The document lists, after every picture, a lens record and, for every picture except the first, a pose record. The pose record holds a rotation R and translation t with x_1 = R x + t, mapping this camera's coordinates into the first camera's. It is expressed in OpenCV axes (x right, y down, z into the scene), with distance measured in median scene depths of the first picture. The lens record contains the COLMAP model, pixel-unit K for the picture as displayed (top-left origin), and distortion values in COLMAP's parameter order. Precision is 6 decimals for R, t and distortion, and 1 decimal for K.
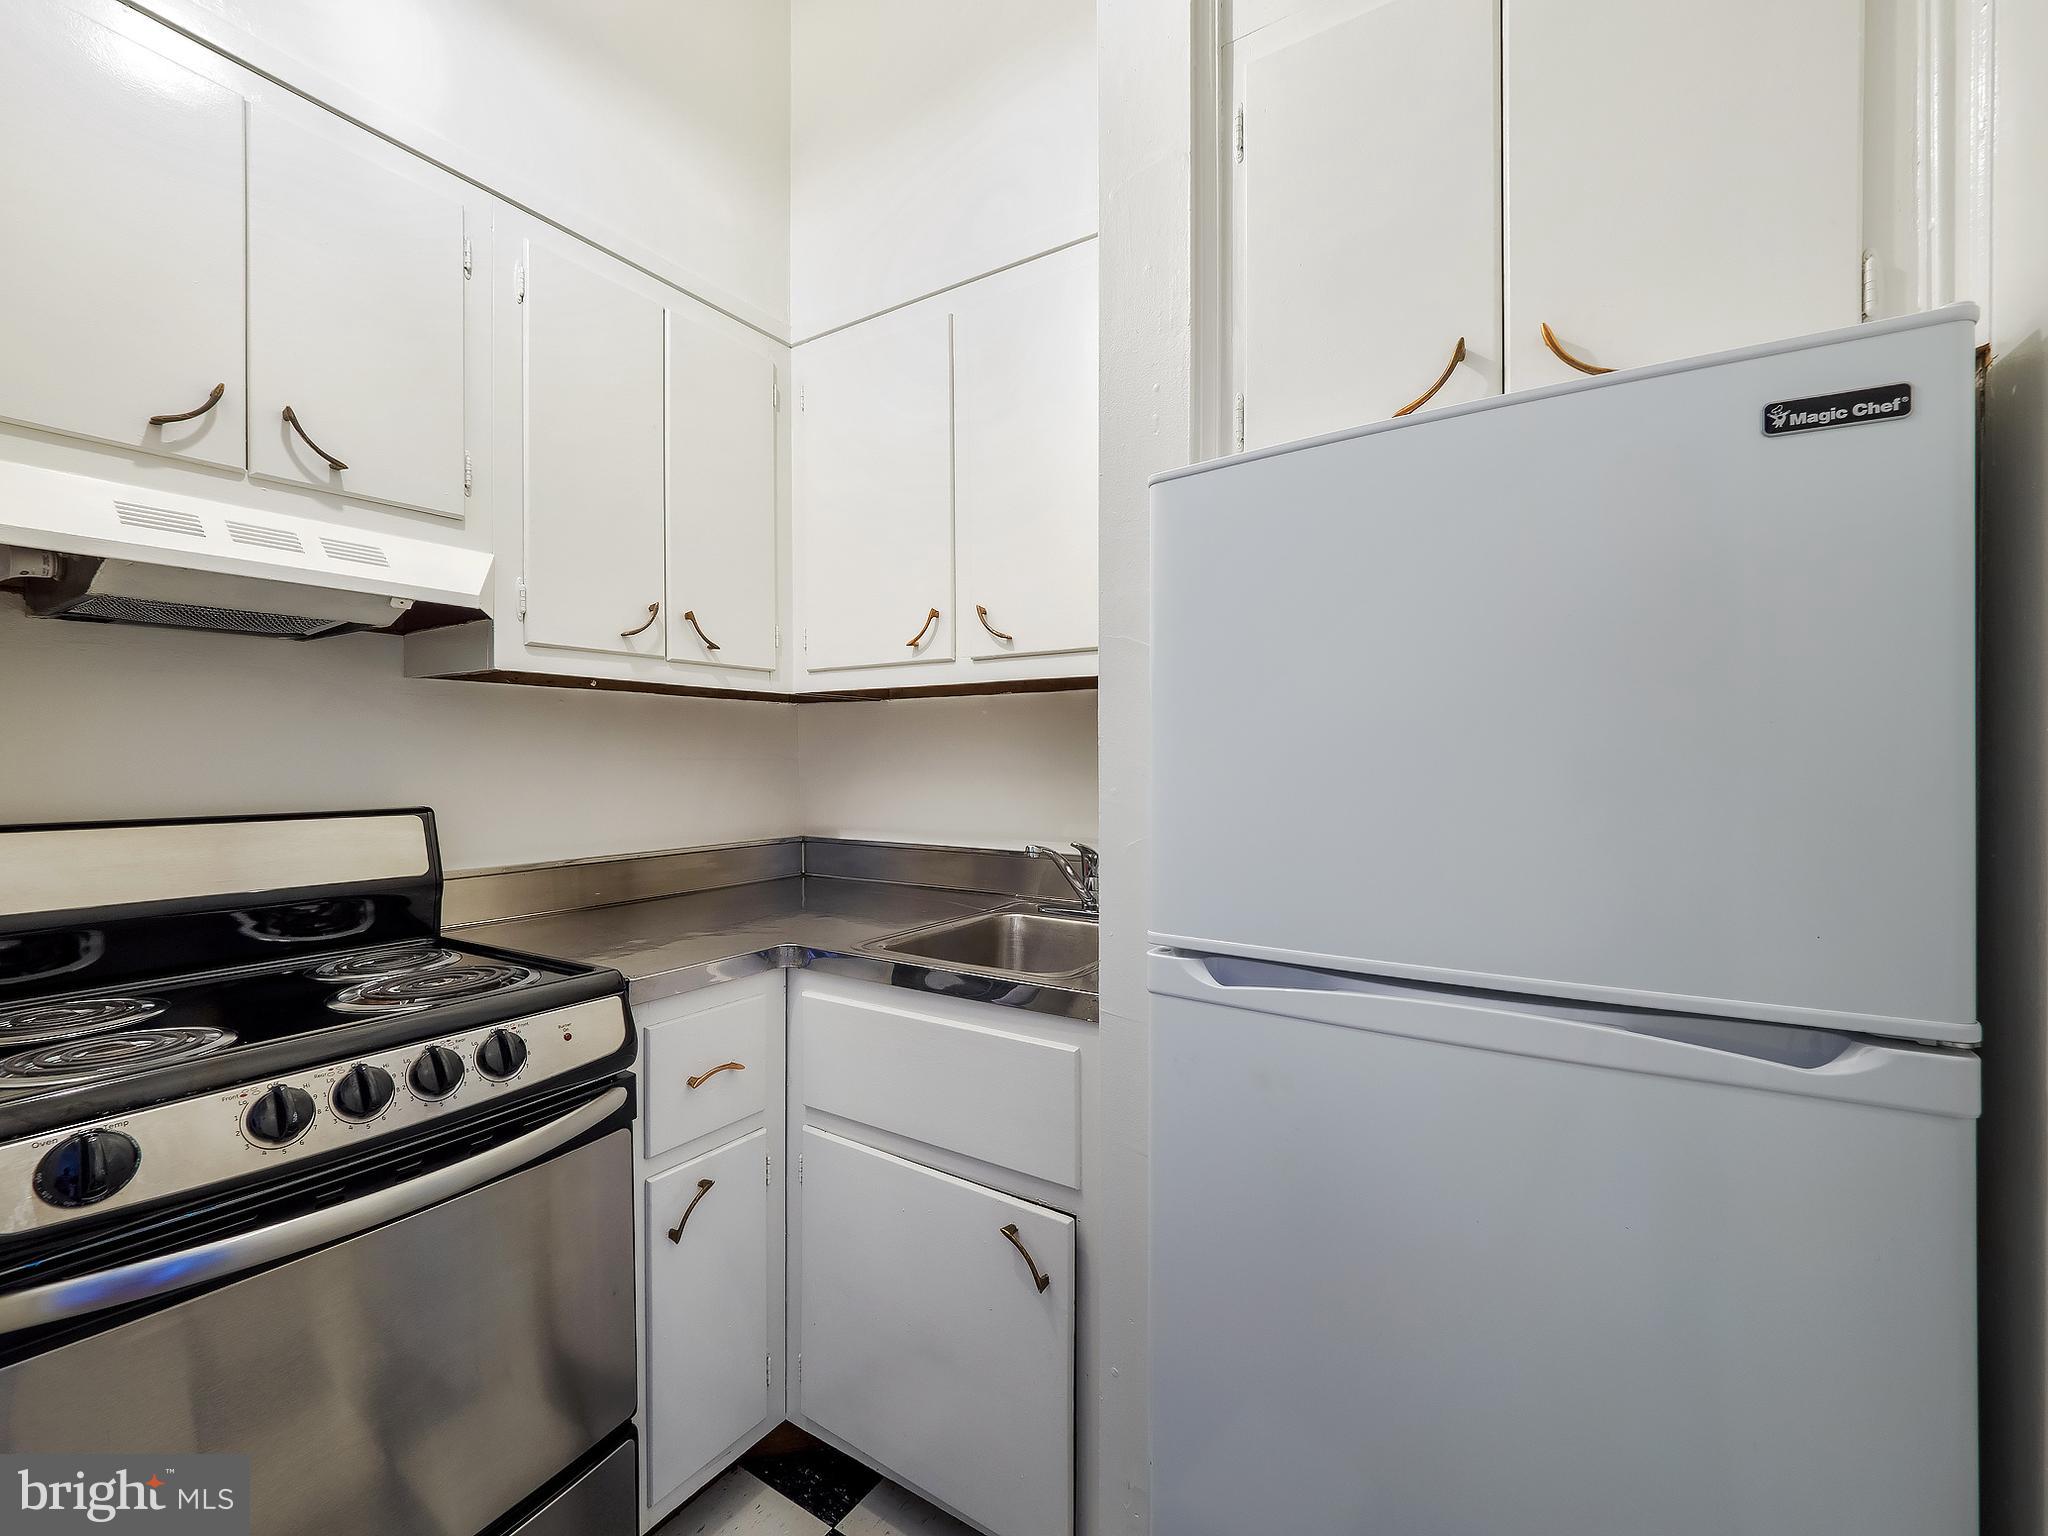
lens RADIAL K [[866.8, 0, 1031.1], [0, 866.8, 753.9], [0, 0, 1]] dist [-0.003414, 0.000356]
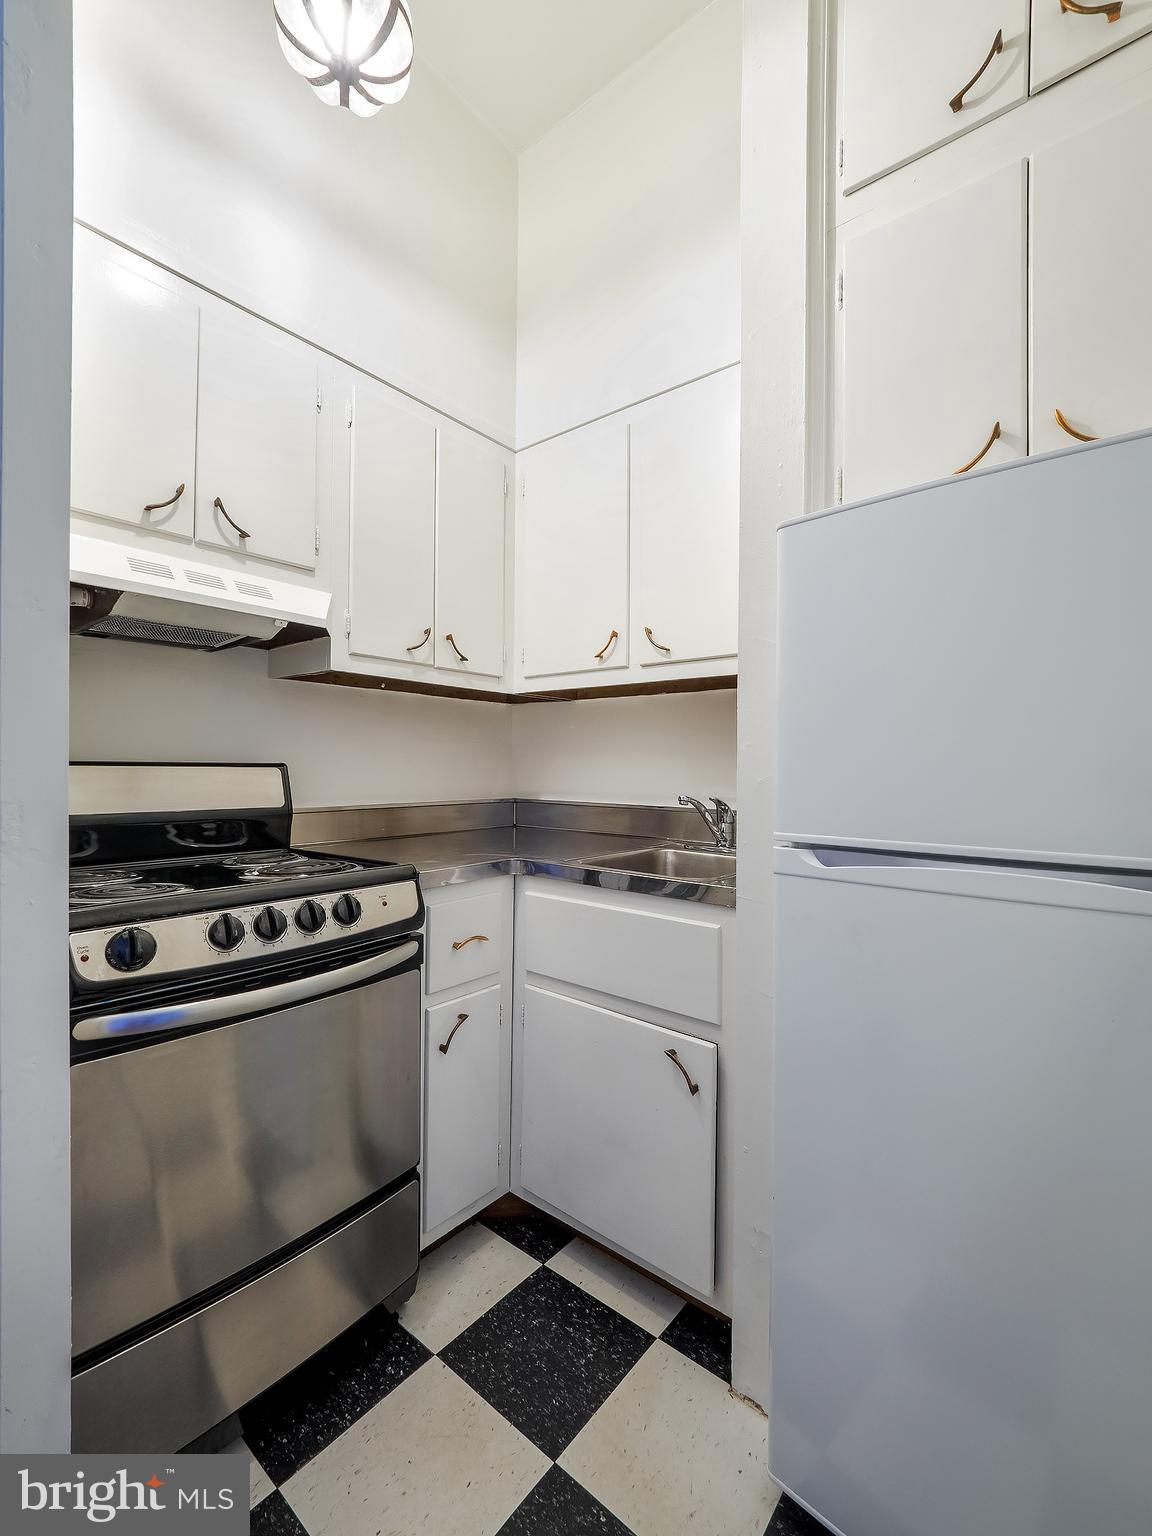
lens RADIAL K [[658.4, 0, 601.3], [0, 658.4, 760.4], [0, 0, 1]] dist [-0.001412, -0.009102]
pose [[0.995619, 0.005947, -0.093318, -0.040445], [-0.006336, 0.999972, -0.003876, 0.065570], [0.093292, 0.004450, 0.995629, -0.106013]]
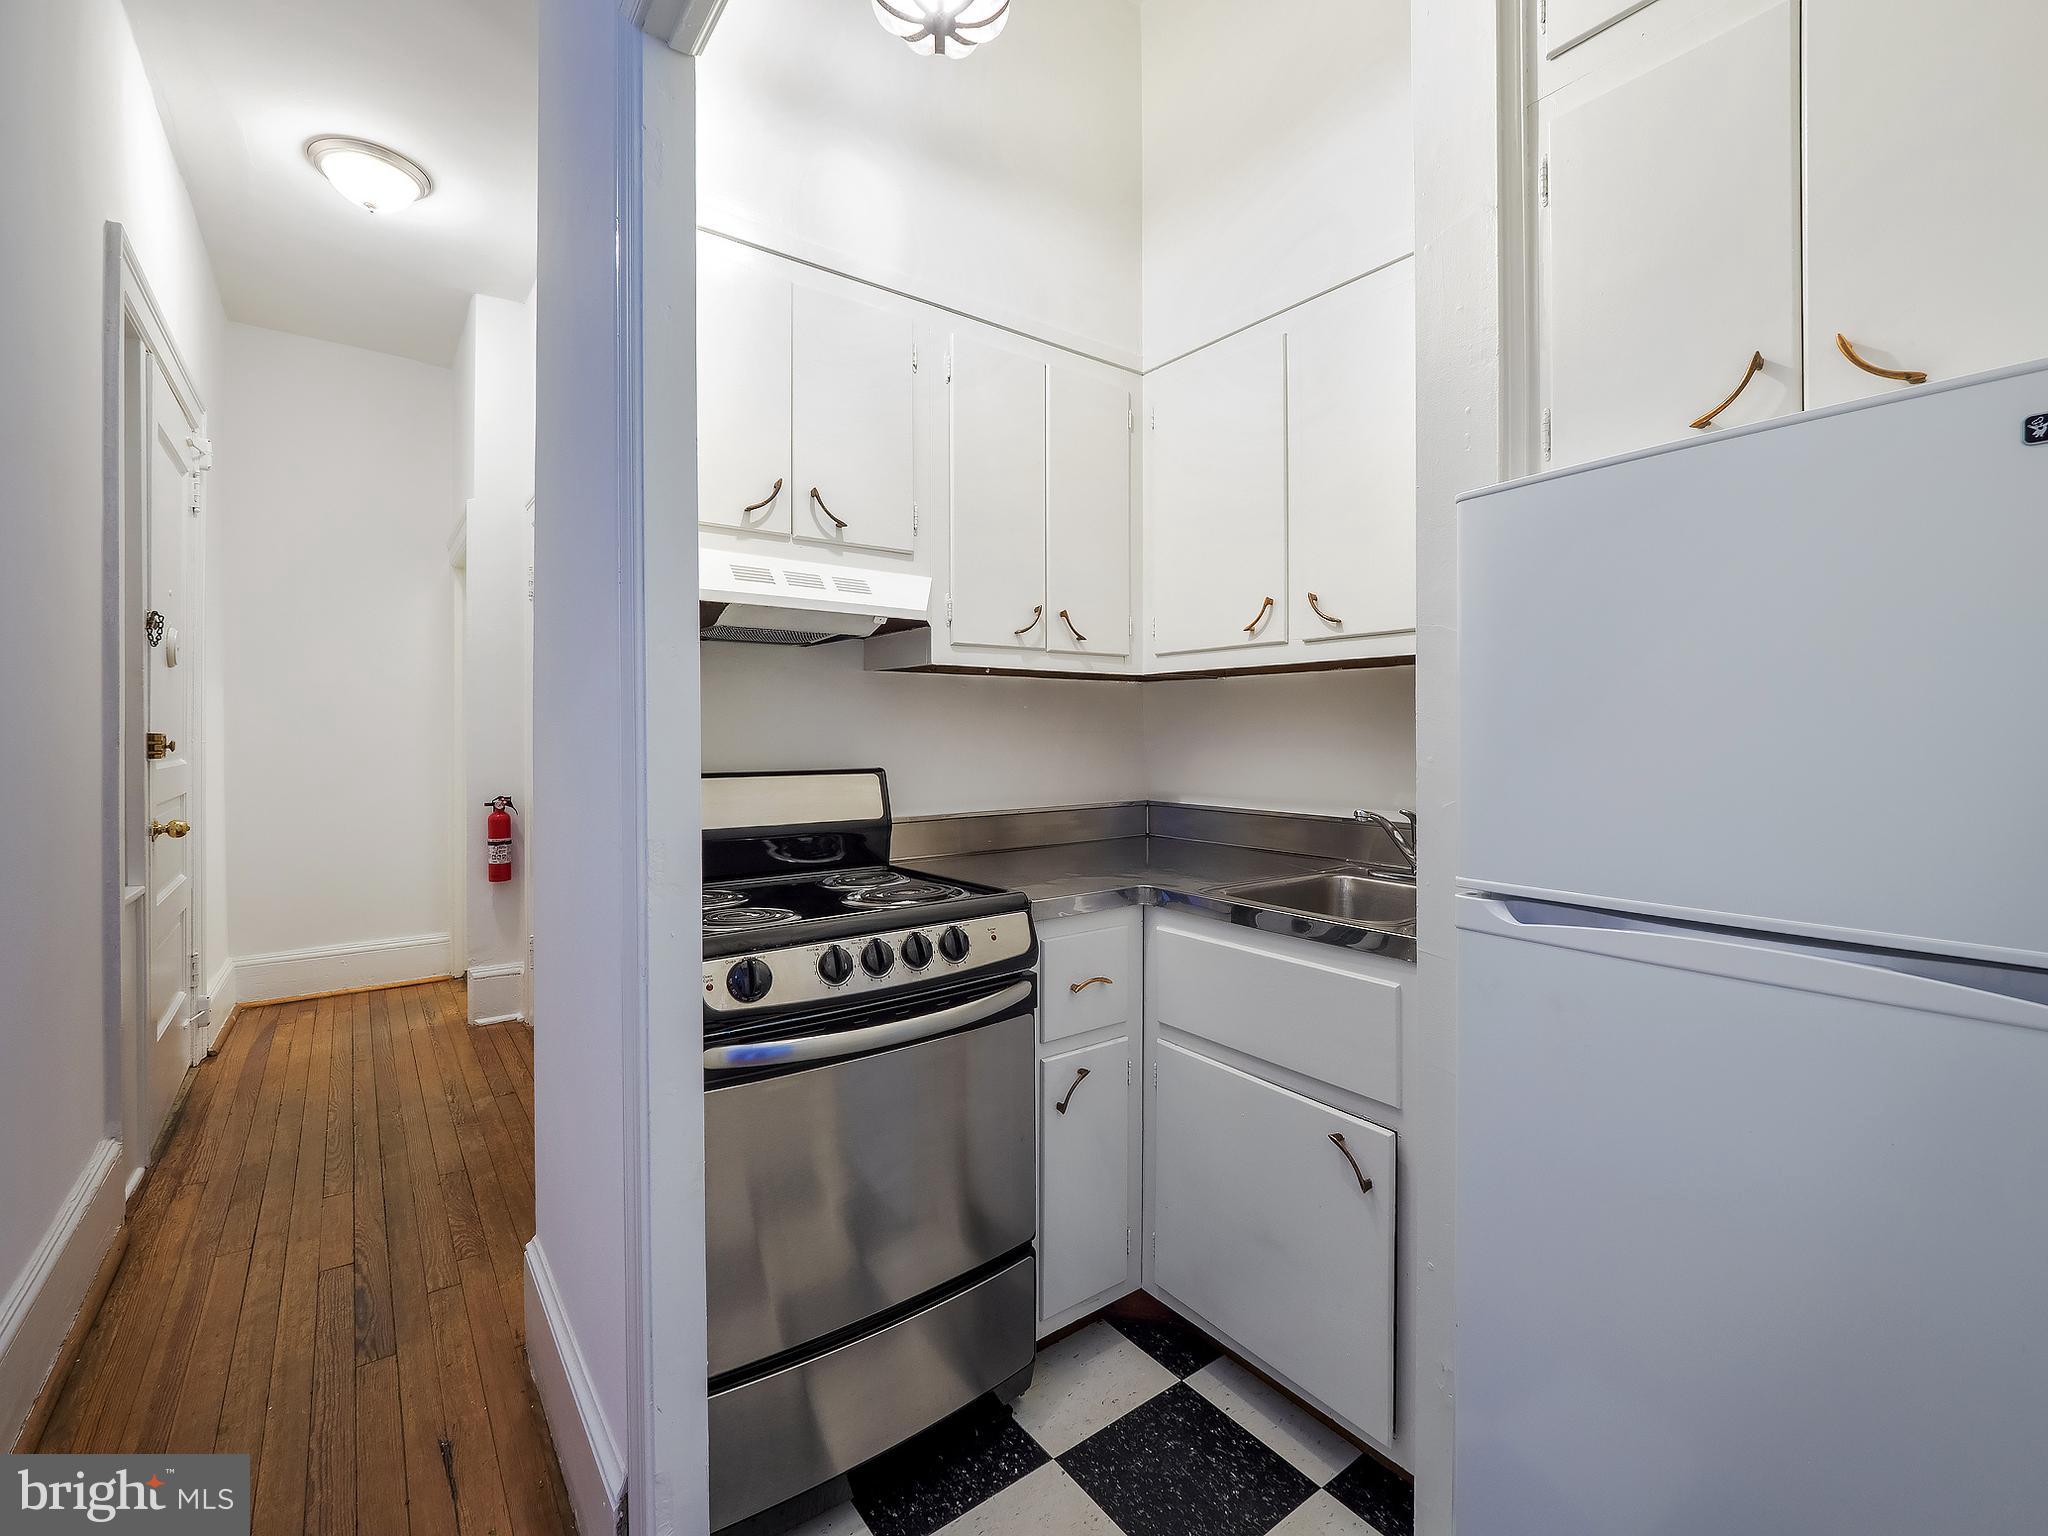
lens RADIAL K [[910.3, 0, 1064.3], [0, 910.3, 735.4], [0, 0, 1]] dist [-0.007286, -0.000927]
pose [[0.947191, 0.000712, -0.320670, 0.019663], [0.002726, 0.999944, 0.010269, -0.002305], [0.320660, -0.010601, 0.947135, -0.261600]]
